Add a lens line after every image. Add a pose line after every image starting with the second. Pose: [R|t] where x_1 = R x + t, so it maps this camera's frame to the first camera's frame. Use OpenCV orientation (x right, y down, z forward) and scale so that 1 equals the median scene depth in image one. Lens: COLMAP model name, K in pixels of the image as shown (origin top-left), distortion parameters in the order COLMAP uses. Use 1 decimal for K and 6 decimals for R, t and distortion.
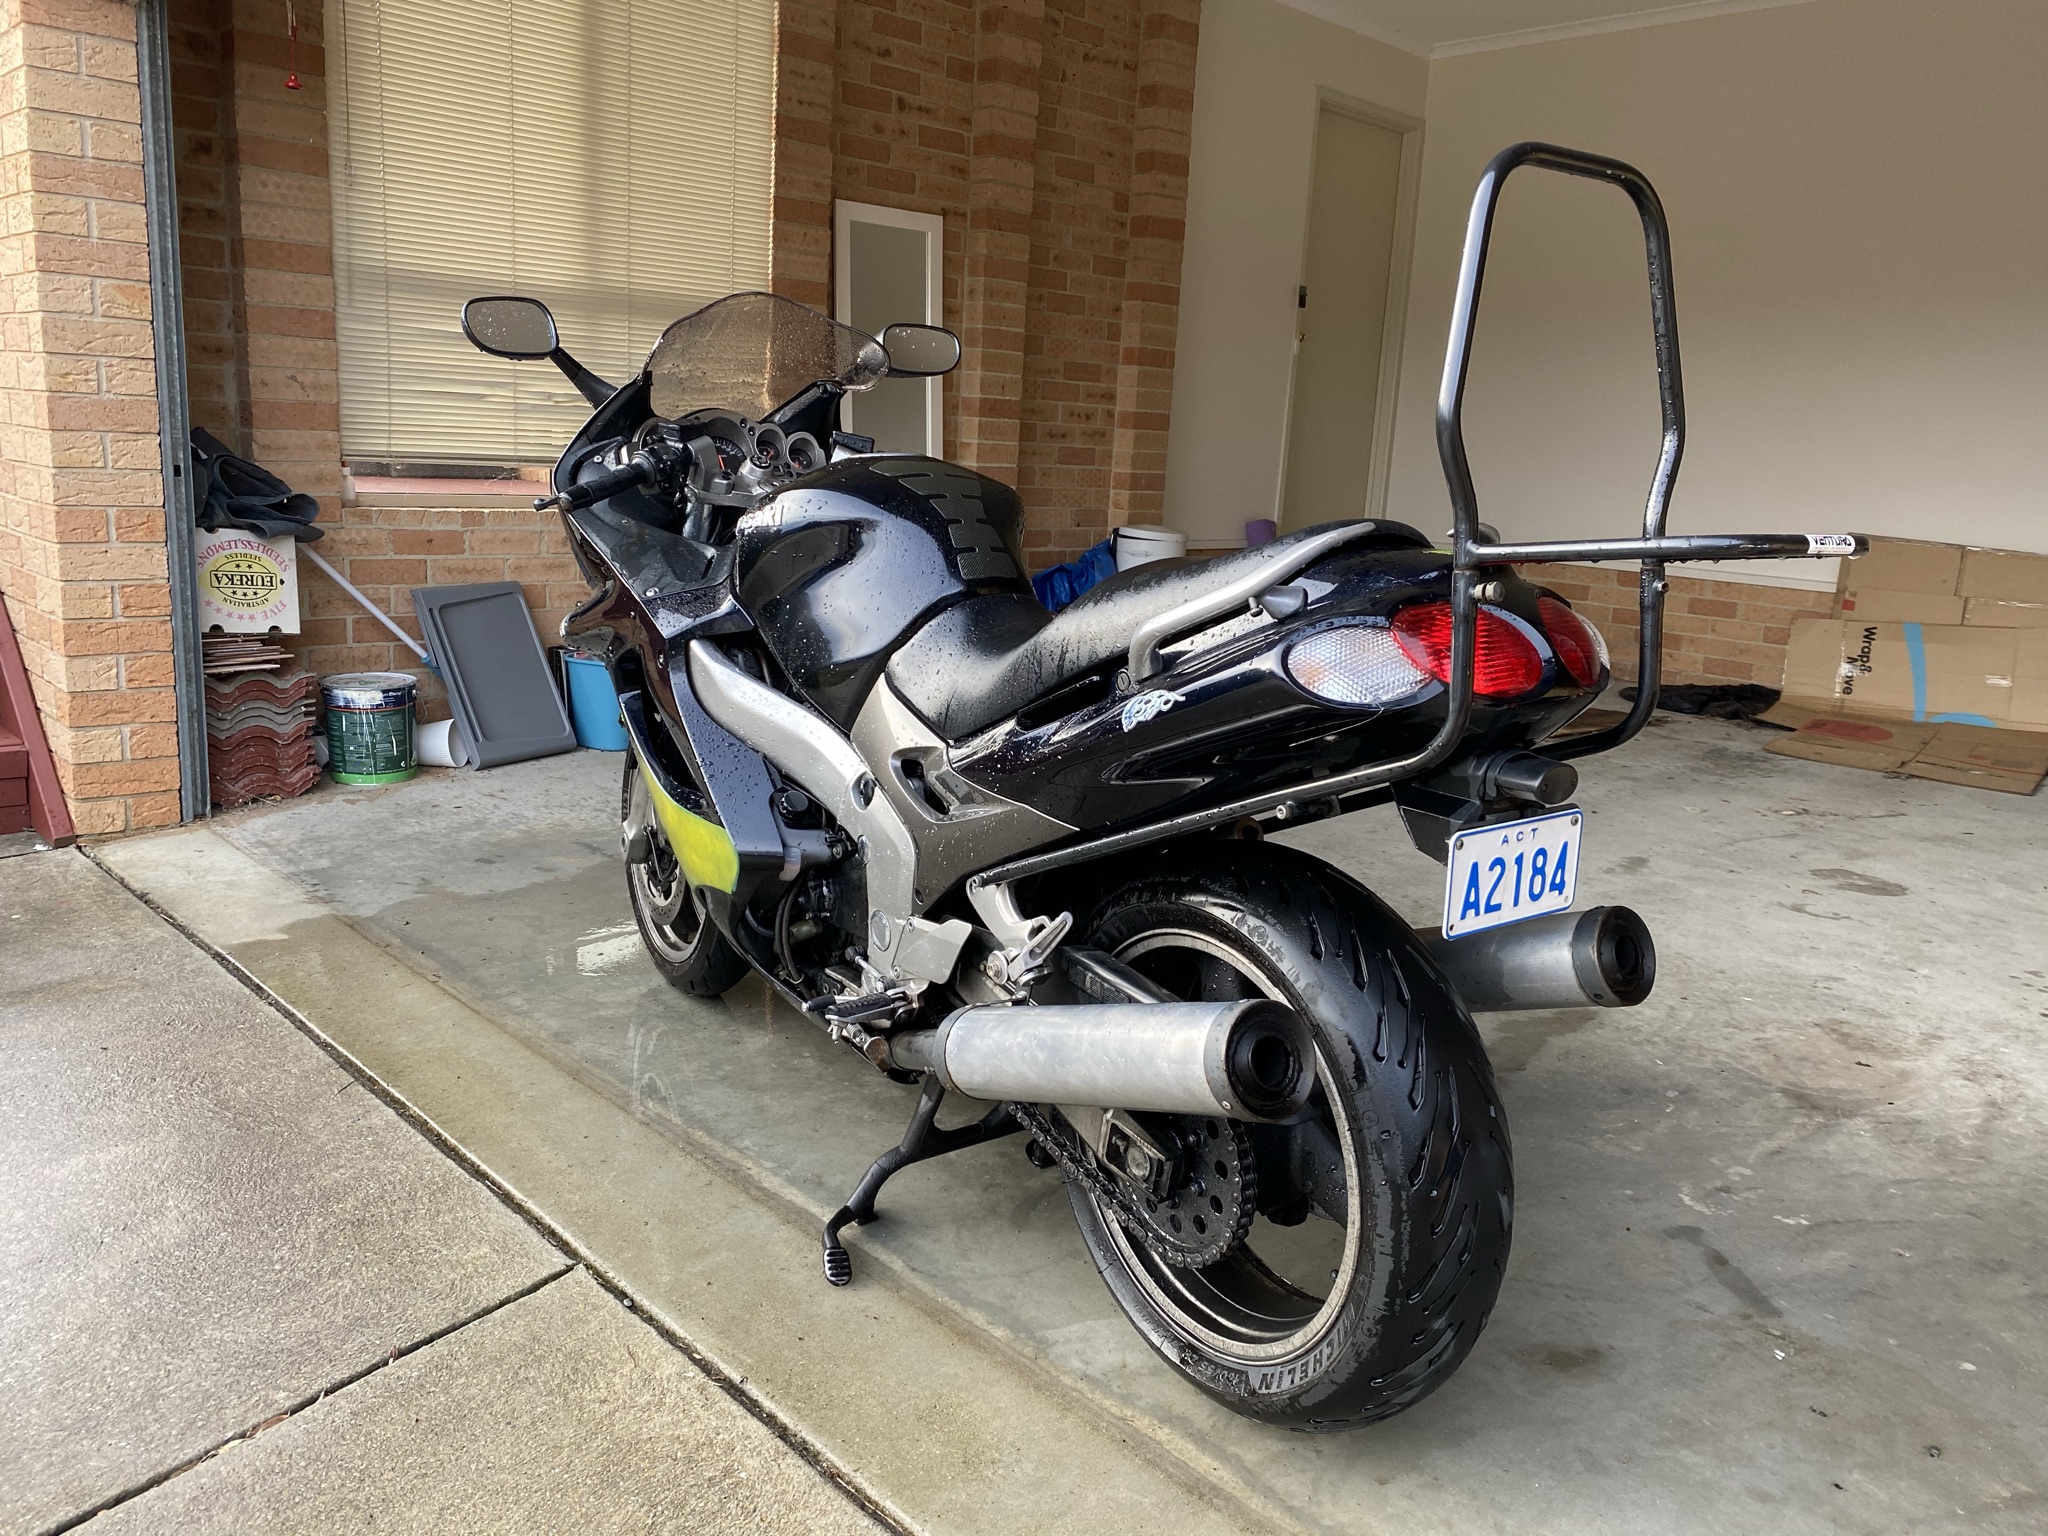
lens RADIAL K [[1570.7, 0, 1030.0], [0, 1570.7, 764.3], [0, 0, 1]] dist [0.010845, 0.000164]
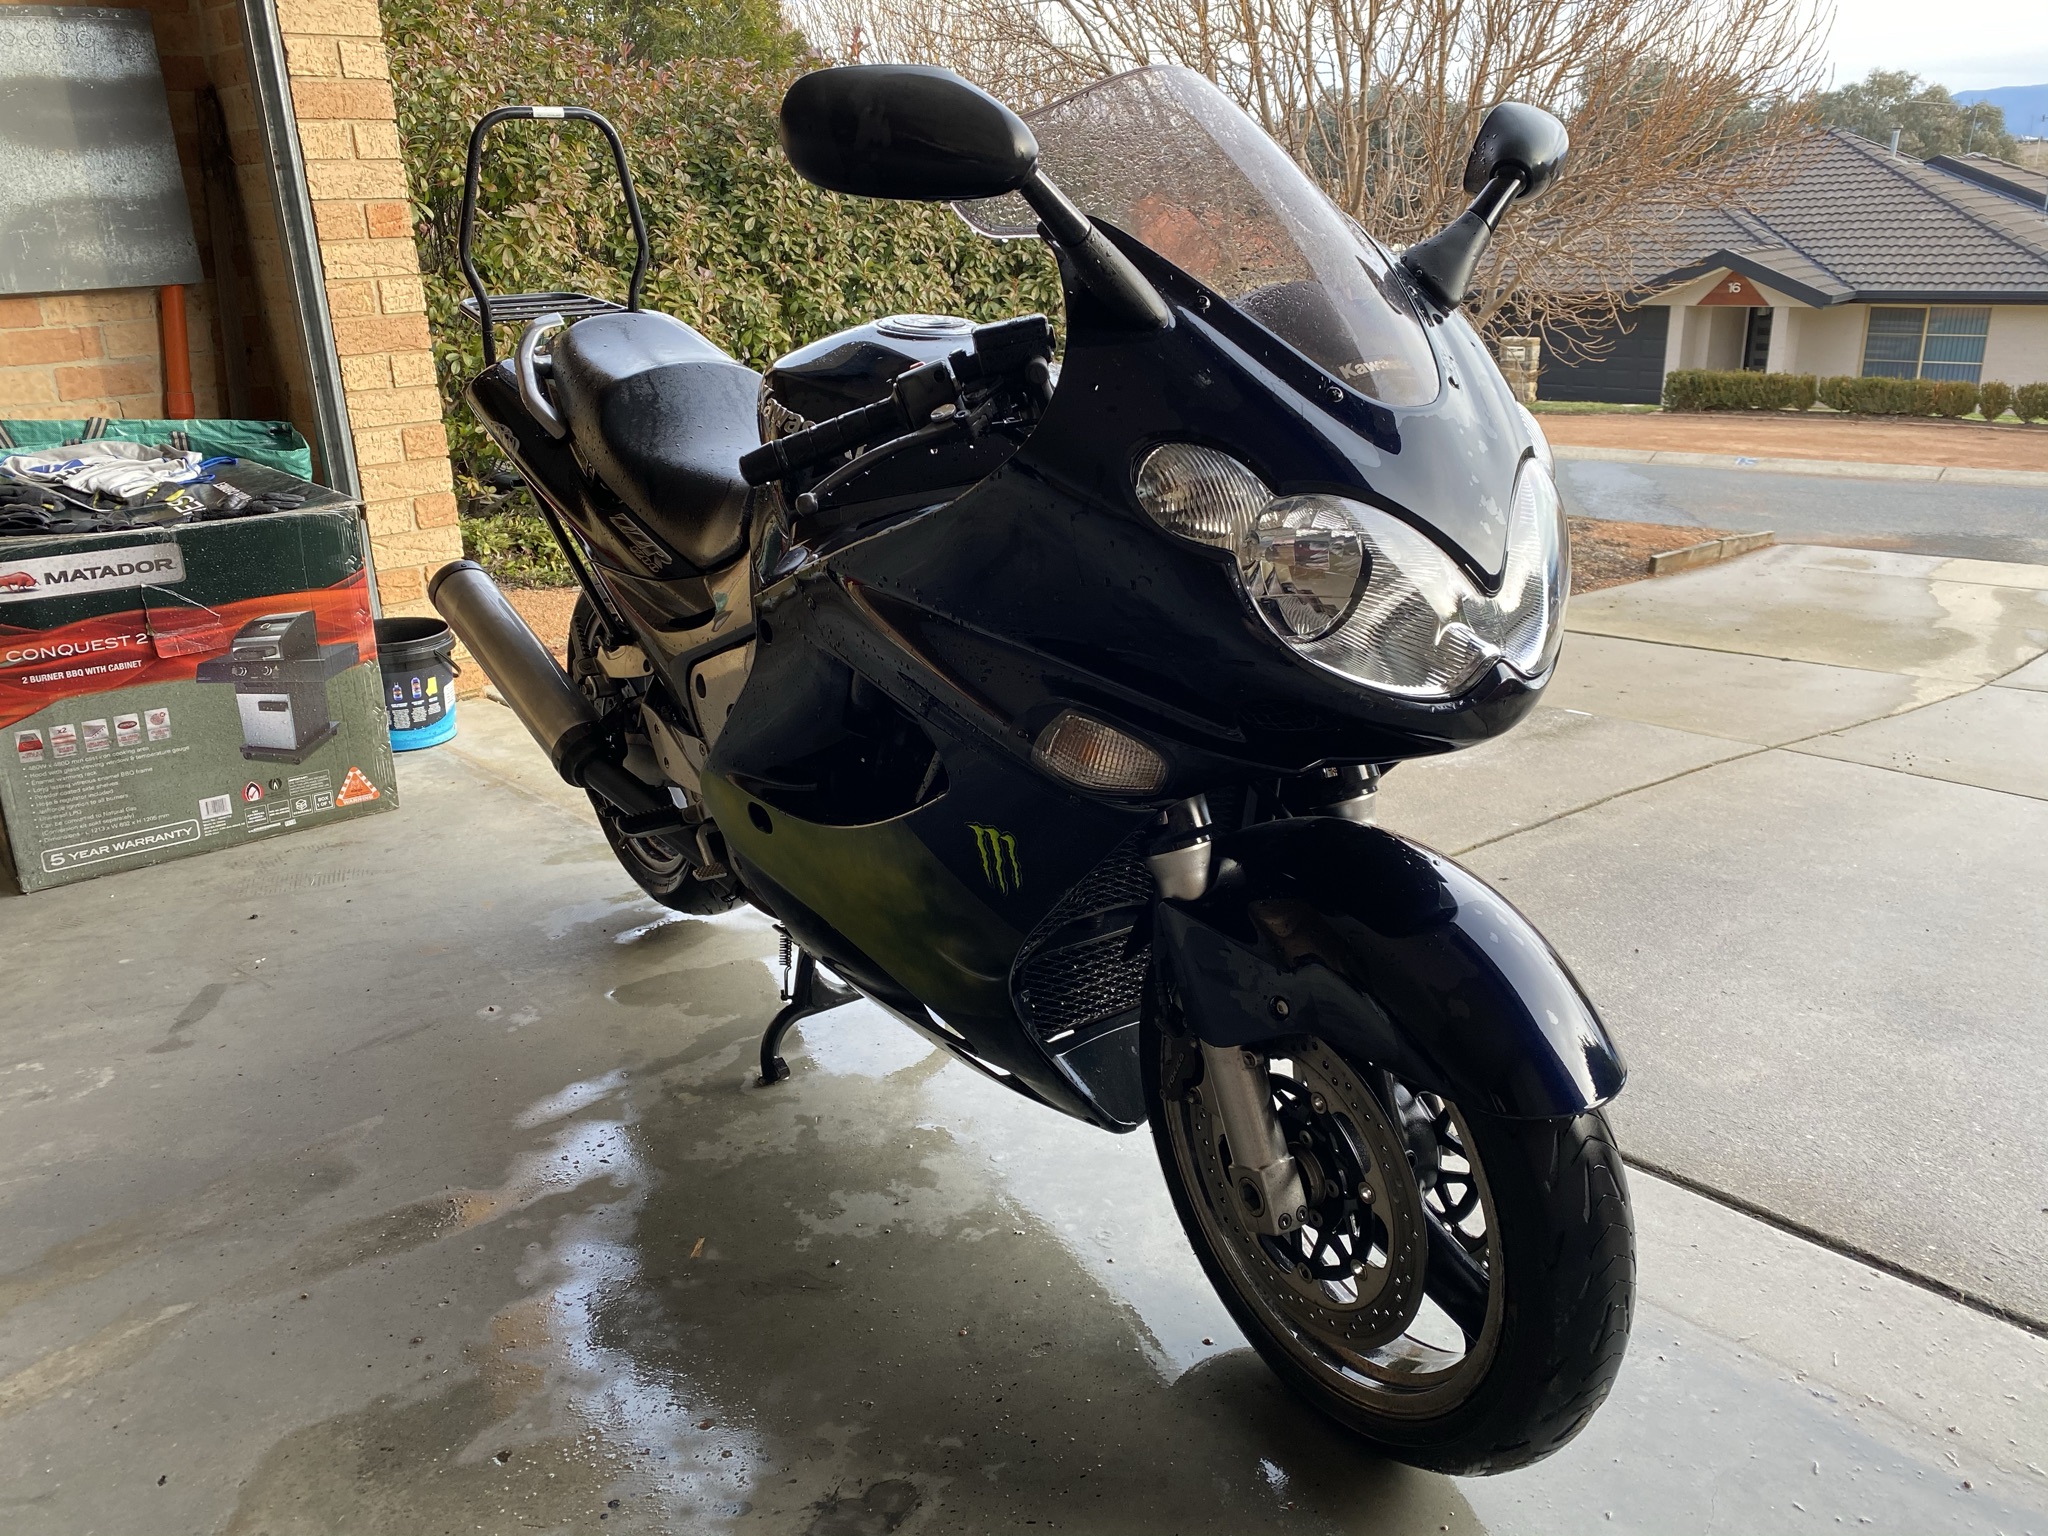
lens RADIAL K [[1570.7, 0, 1018.5], [0, 1570.7, 765.0], [0, 0, 1]] dist [0.010845, 0.000164]
pose [[-0.999684, -0.019429, -0.015978, -0.124600], [-0.024907, 0.853541, 0.520430, -0.414302], [0.003527, 0.520664, -0.853755, 1.768721]]
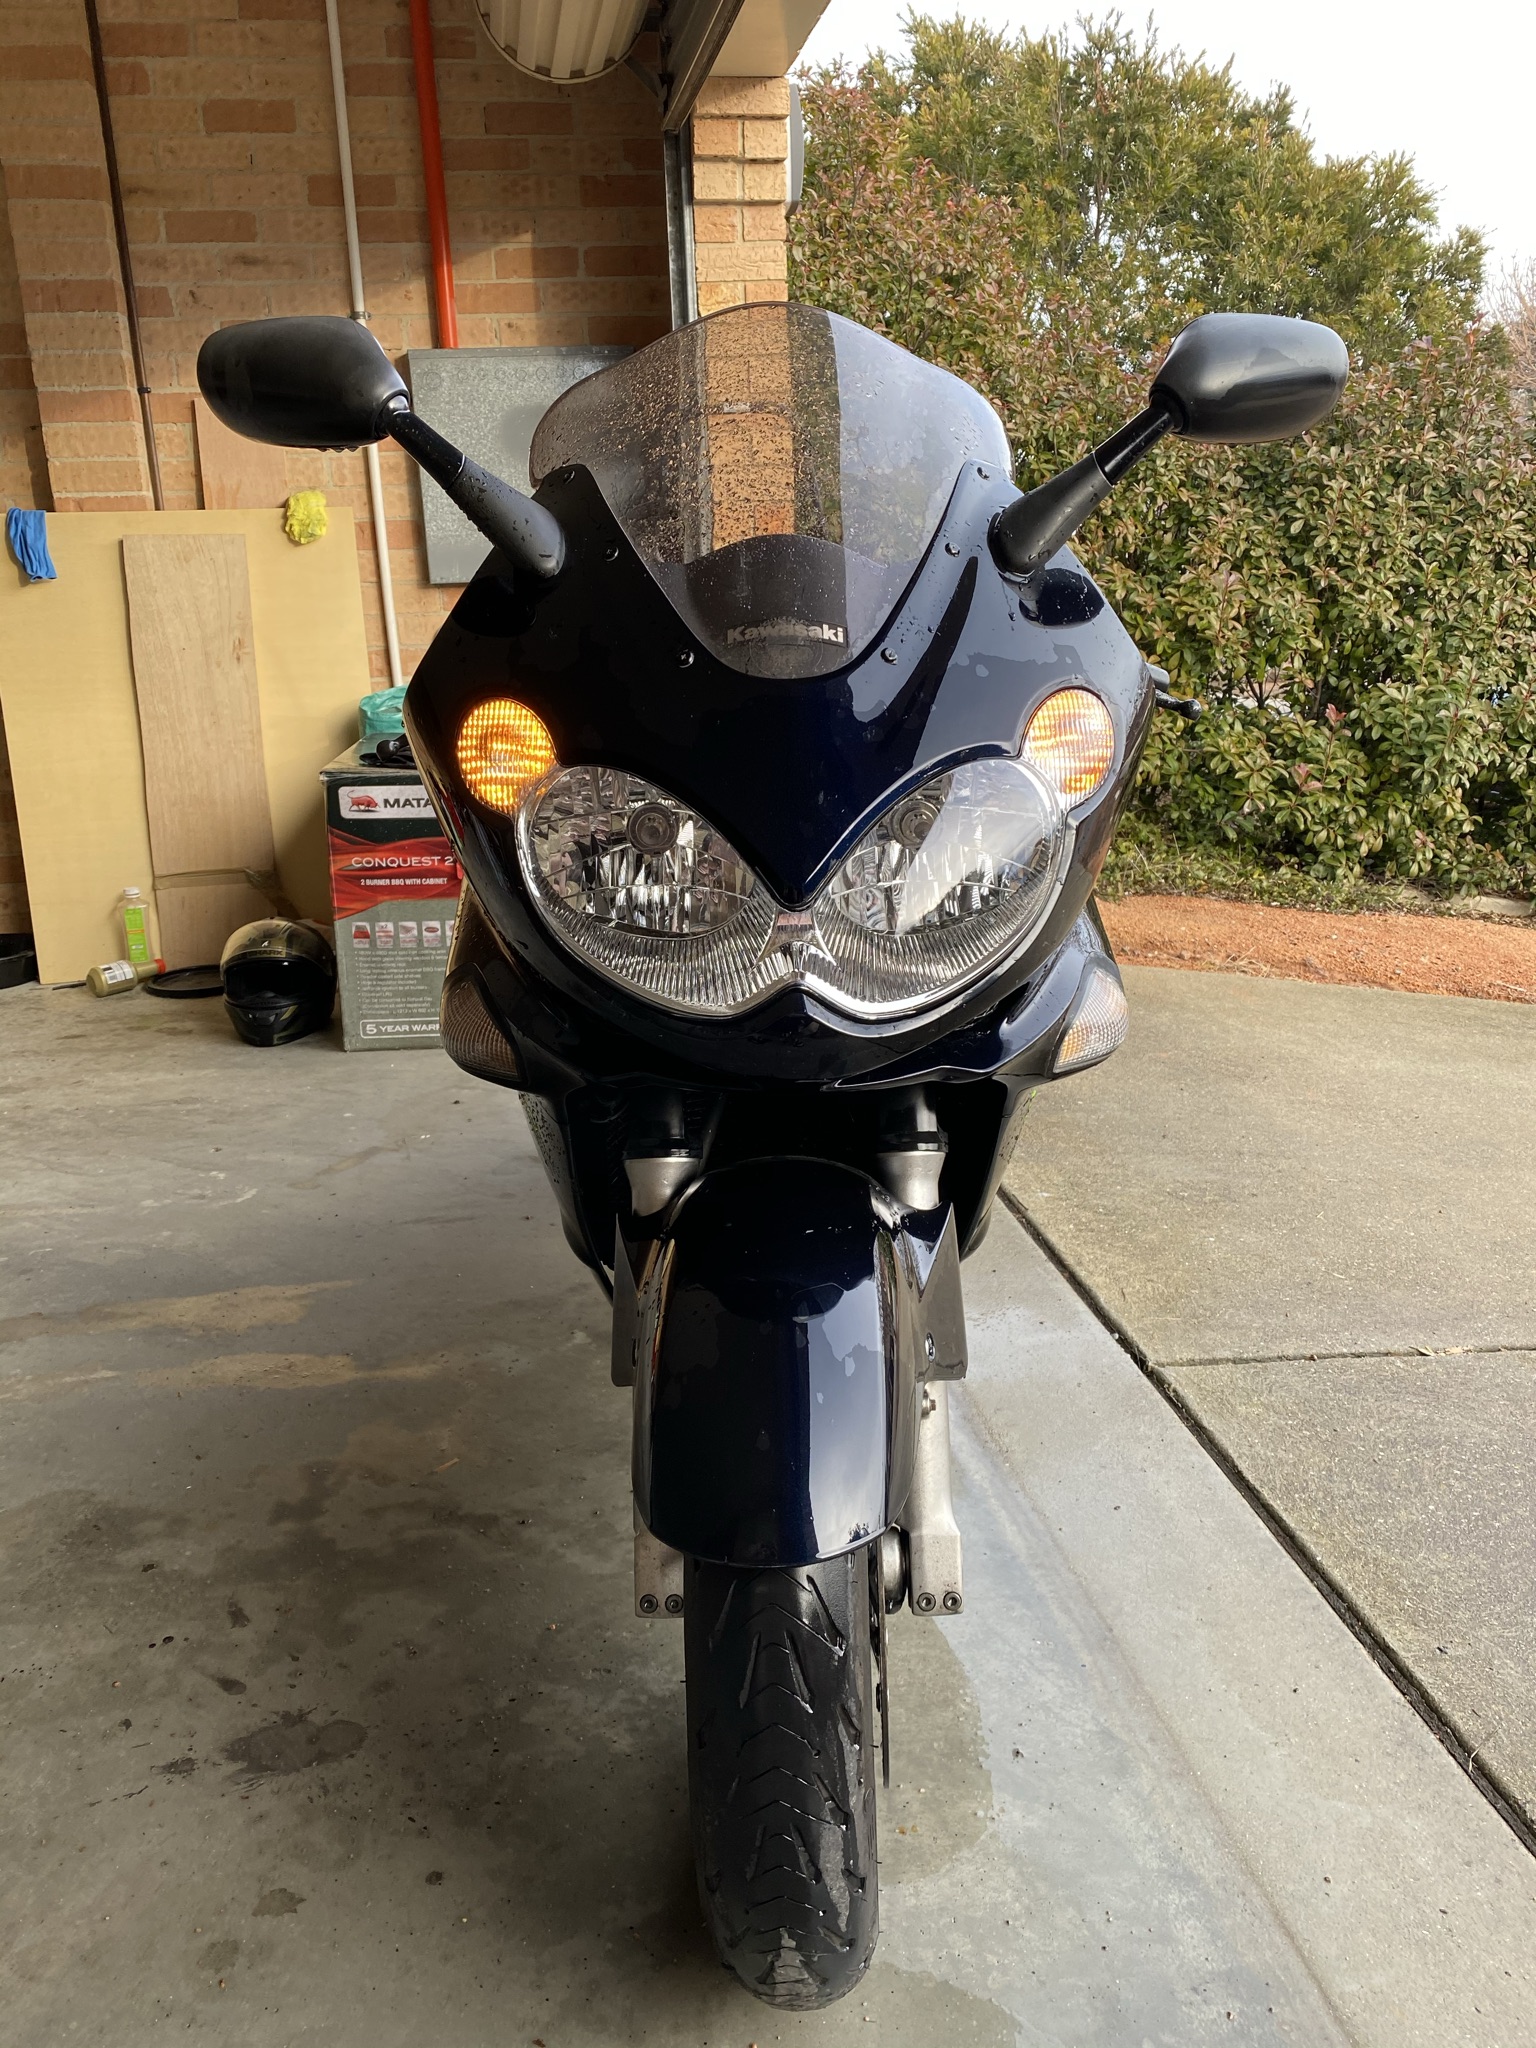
lens RADIAL K [[1570.7, 0, 766.4], [0, 1570.7, 1018.2], [0, 0, 1]] dist [0.010845, 0.000164]
pose [[-0.832043, -0.181912, 0.524035, -0.525193], [0.102387, 0.878103, 0.467388, -0.369091], [-0.545180, 0.442541, -0.711994, 1.613178]]
